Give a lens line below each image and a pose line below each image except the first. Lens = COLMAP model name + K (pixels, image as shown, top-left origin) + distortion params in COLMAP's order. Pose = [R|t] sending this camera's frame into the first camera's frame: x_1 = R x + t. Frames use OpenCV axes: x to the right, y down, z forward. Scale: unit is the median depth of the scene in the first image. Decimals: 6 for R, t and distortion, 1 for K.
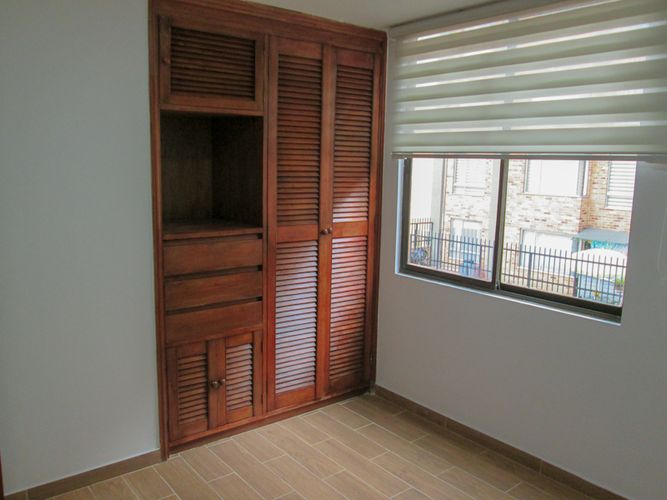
lens RADIAL K [[555.7, 0, 333.5], [0, 555.7, 250.0], [0, 0, 1]] dist [-0.038105, 0.002652]
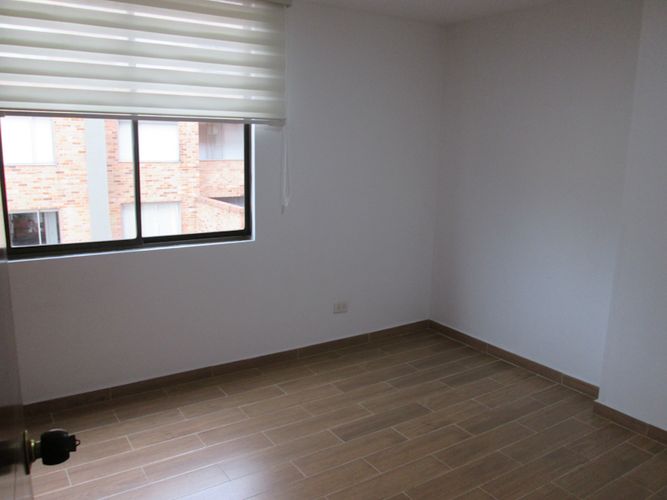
lens RADIAL K [[555.7, 0, 333.5], [0, 555.7, 250.0], [0, 0, 1]] dist [-0.038105, 0.002652]
pose [[0.096146, -0.213532, 0.972193, -0.737290], [0.132450, 0.970777, 0.200122, -0.085431], [-0.986516, 0.109526, 0.121619, 0.530340]]
